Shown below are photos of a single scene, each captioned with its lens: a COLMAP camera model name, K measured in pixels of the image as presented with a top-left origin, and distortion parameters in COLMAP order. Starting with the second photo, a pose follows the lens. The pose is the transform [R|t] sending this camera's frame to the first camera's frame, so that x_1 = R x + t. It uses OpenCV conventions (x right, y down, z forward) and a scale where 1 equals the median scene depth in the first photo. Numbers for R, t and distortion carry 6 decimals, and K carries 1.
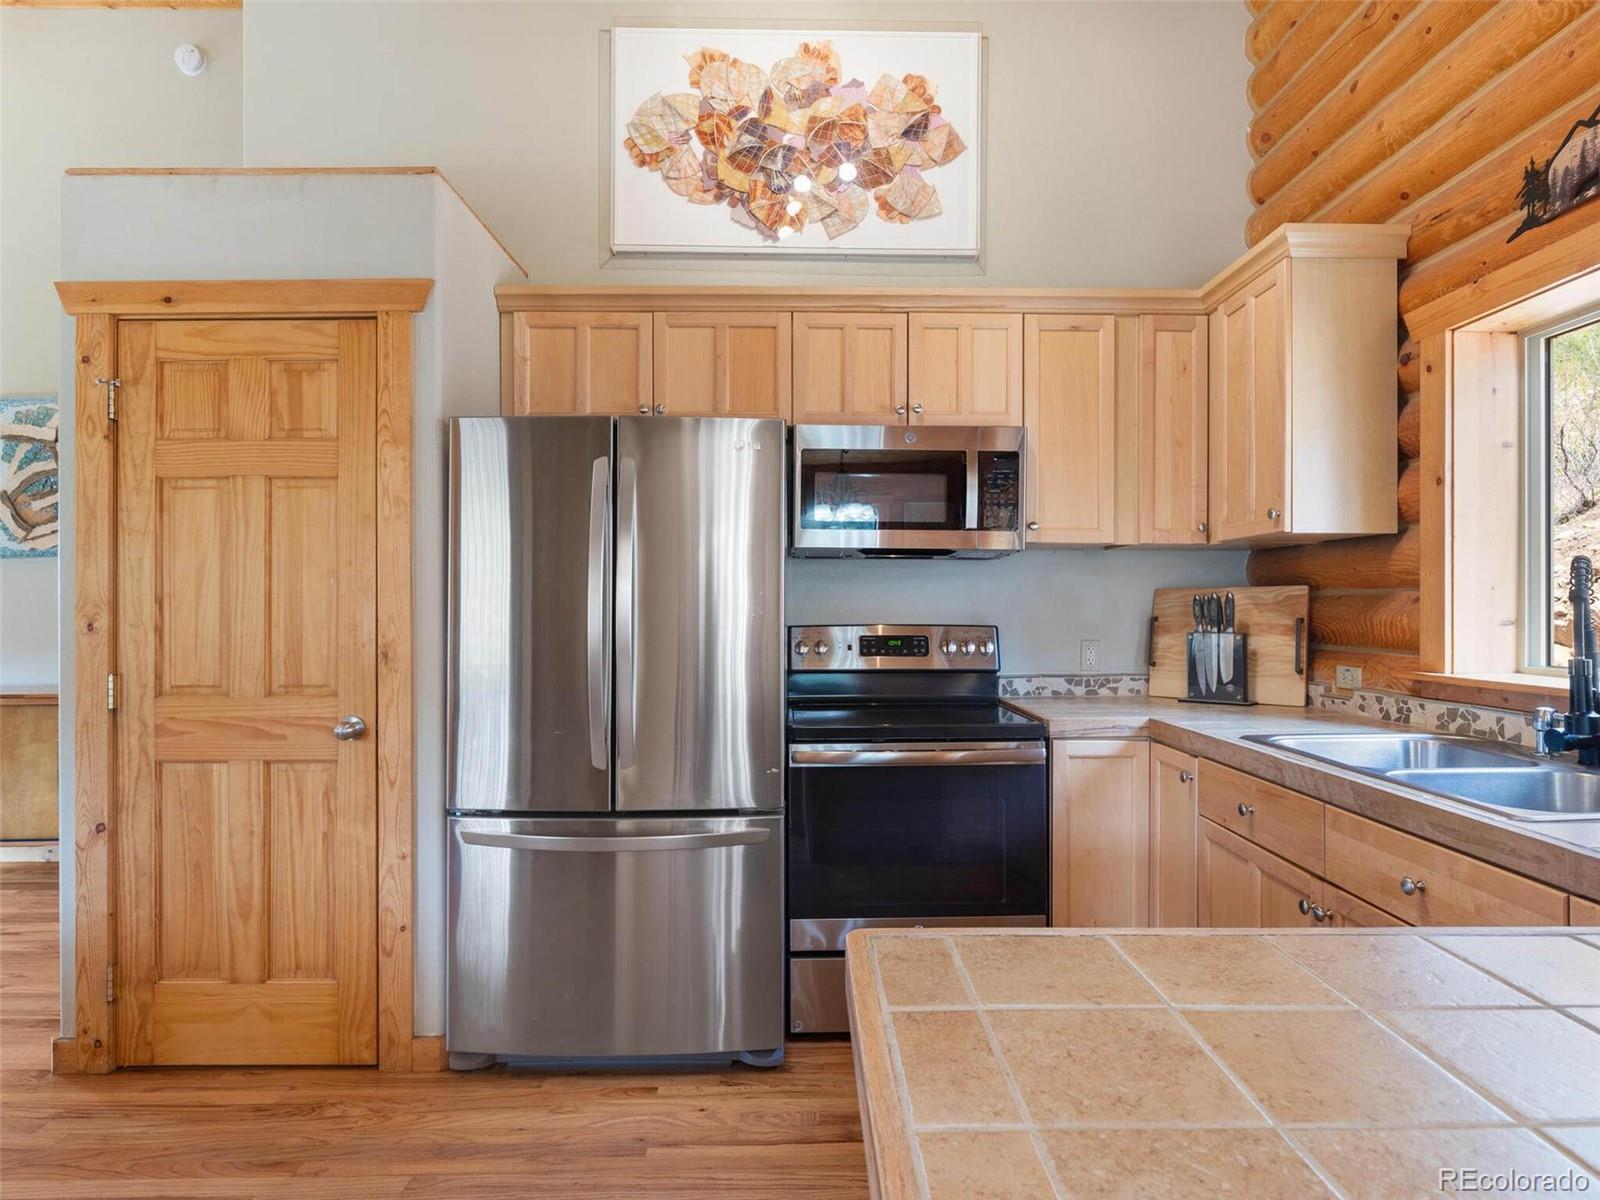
lens RADIAL K [[857.1, 0, 800.0], [0, 857.1, 600.0], [0, 0, 1]] dist [-0.001253, 0.000491]
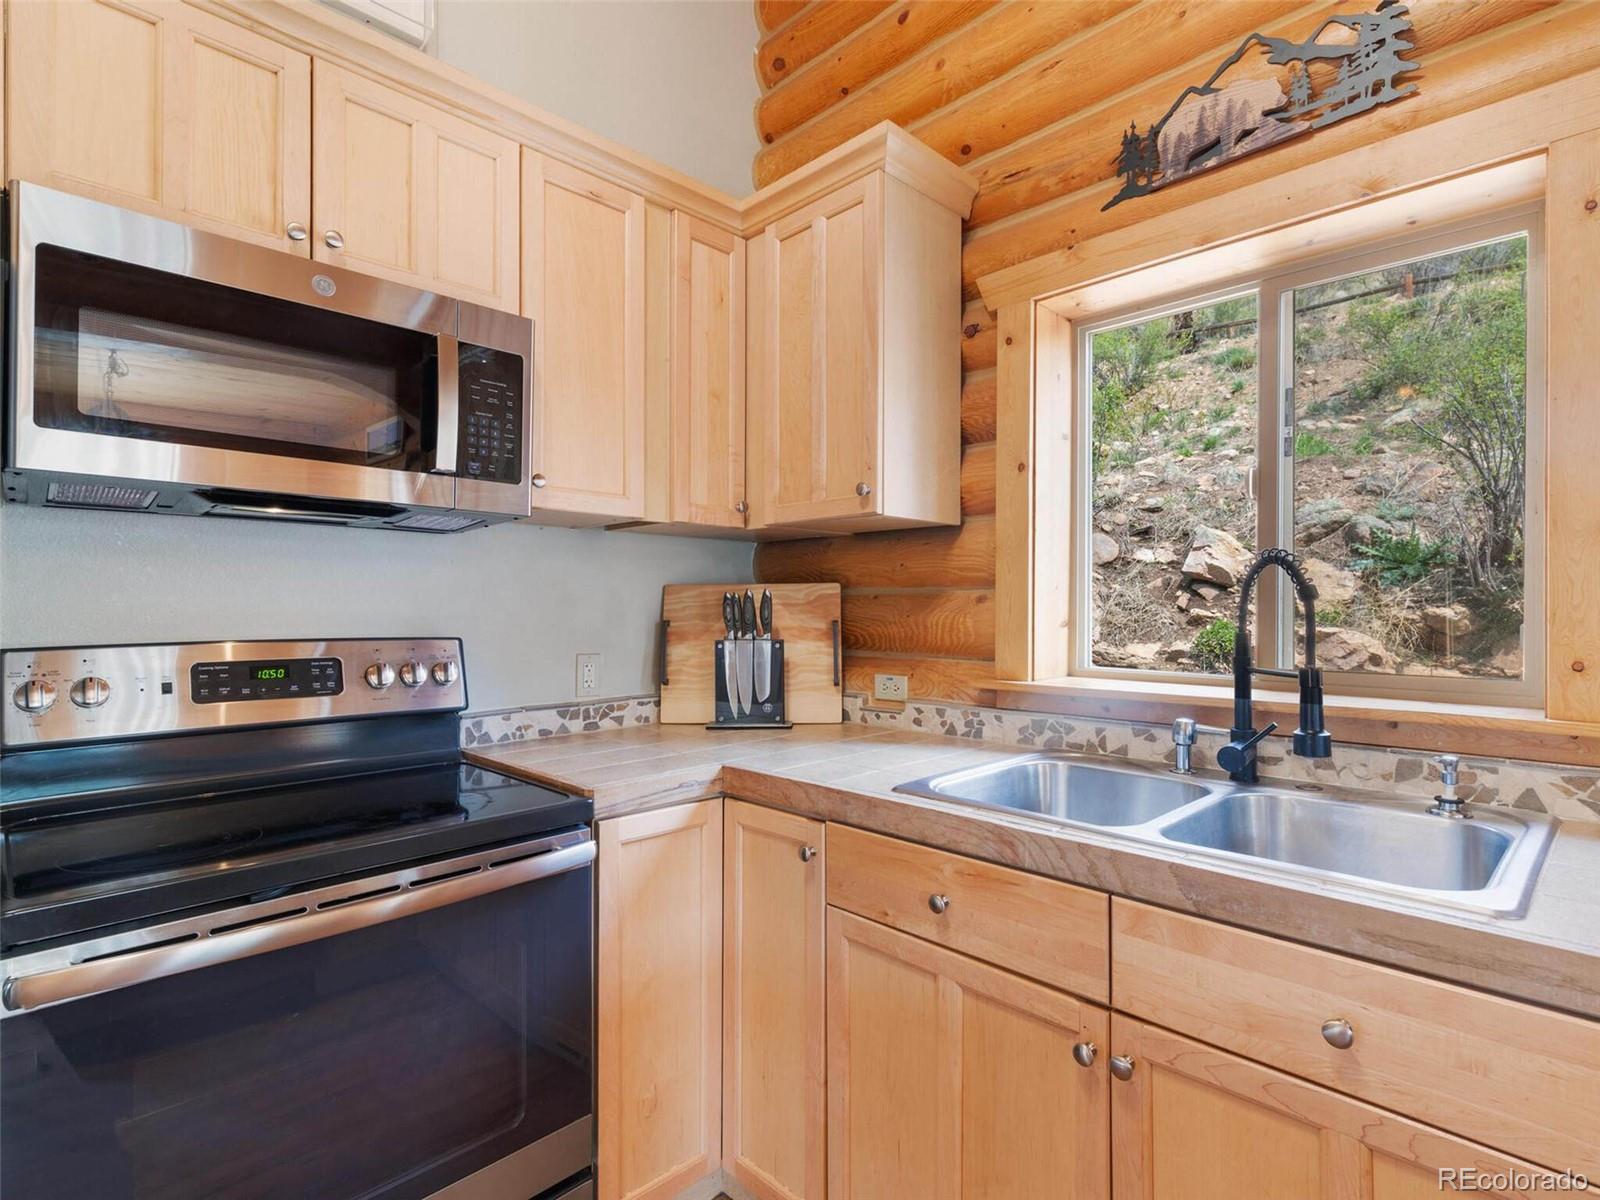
lens RADIAL K [[812.7, 0, 808.3], [0, 812.7, 605.9], [0, 0, 1]] dist [0.006177, -0.000786]
pose [[0.717490, 0.002256, 0.696565, -0.006515], [-0.004848, 0.999987, 0.001754, 0.005450], [-0.696552, -0.004636, 0.717491, 0.472635]]
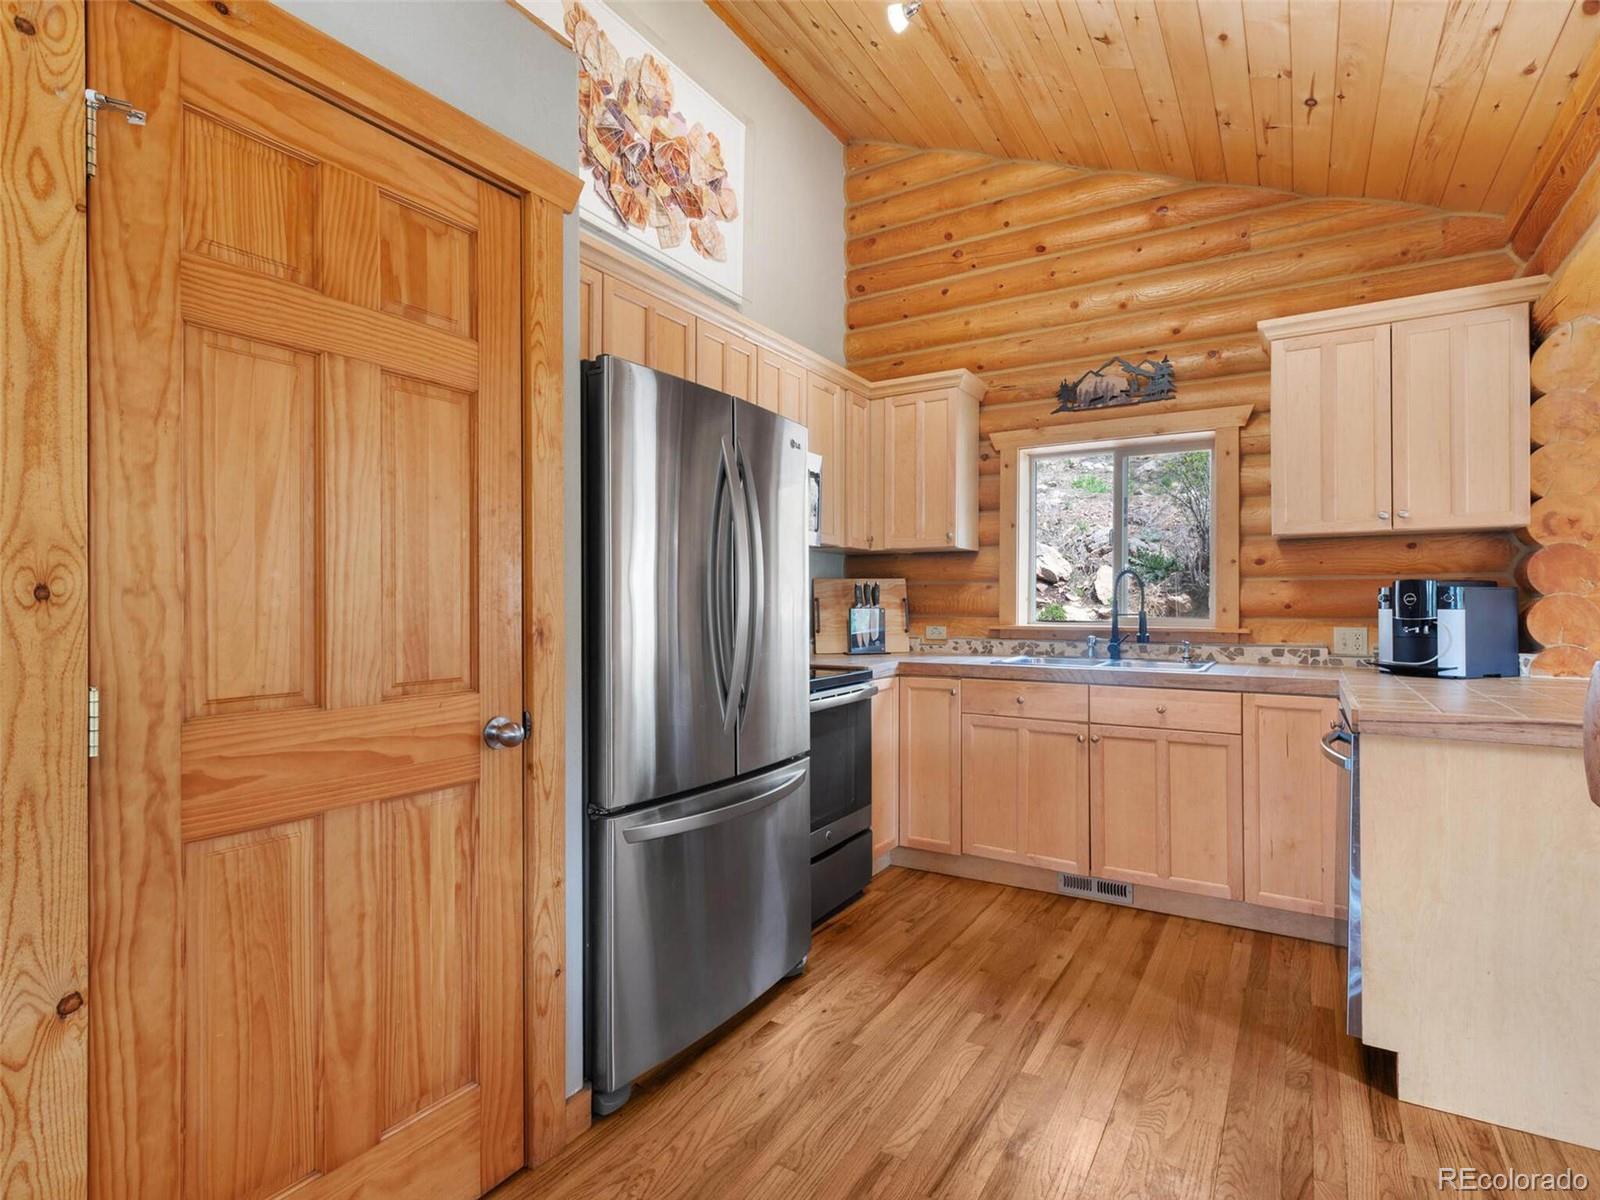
lens RADIAL K [[818.6, 0, 803.9], [0, 818.6, 594.9], [0, 0, 1]] dist [0.007410, 0.000015]
pose [[0.529350, 0.010574, 0.848337, -0.924669], [-0.007524, 0.999942, -0.007769, 0.030844], [-0.848370, -0.002270, 0.529399, 0.368425]]
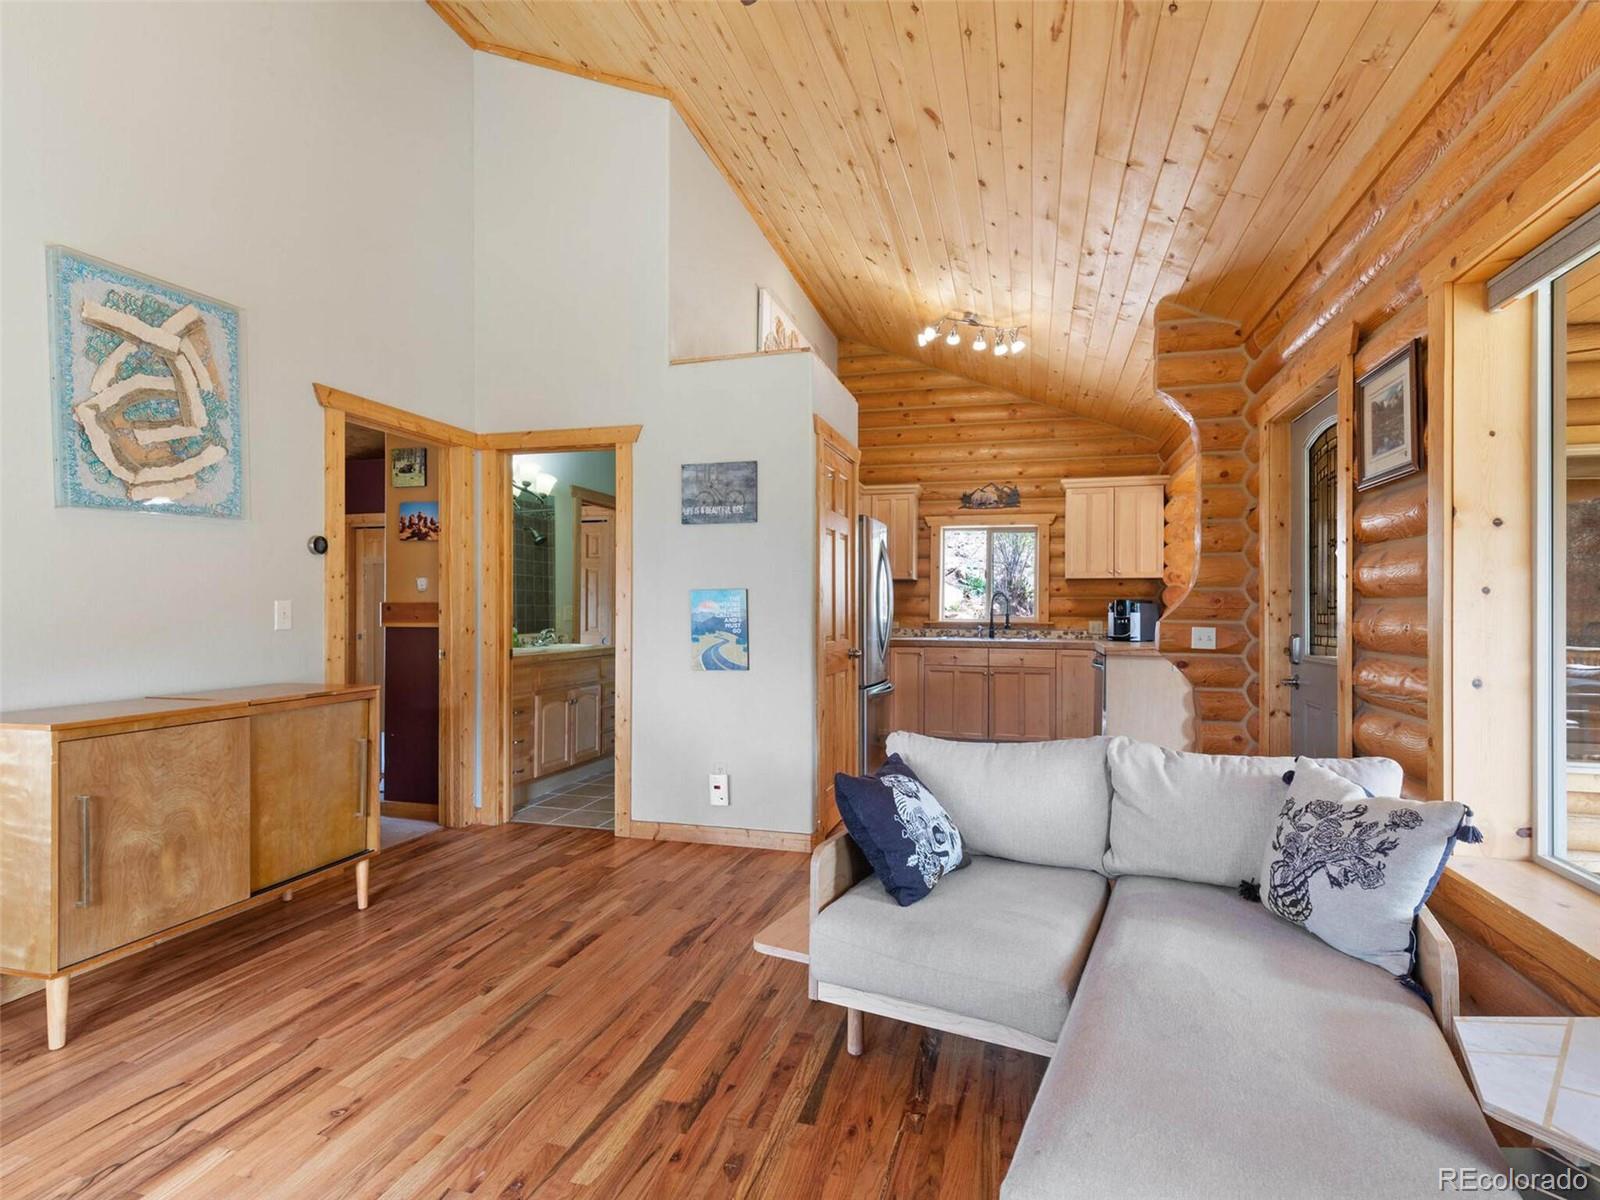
lens RADIAL K [[812.7, 0, 808.3], [0, 812.7, 605.9], [0, 0, 1]] dist [0.006177, -0.000786]
pose [[0.275266, 0.006215, 0.961348, -2.326840], [-0.013641, 0.999904, -0.002559, 0.034611], [-0.961271, -0.012409, 0.275324, 0.505440]]
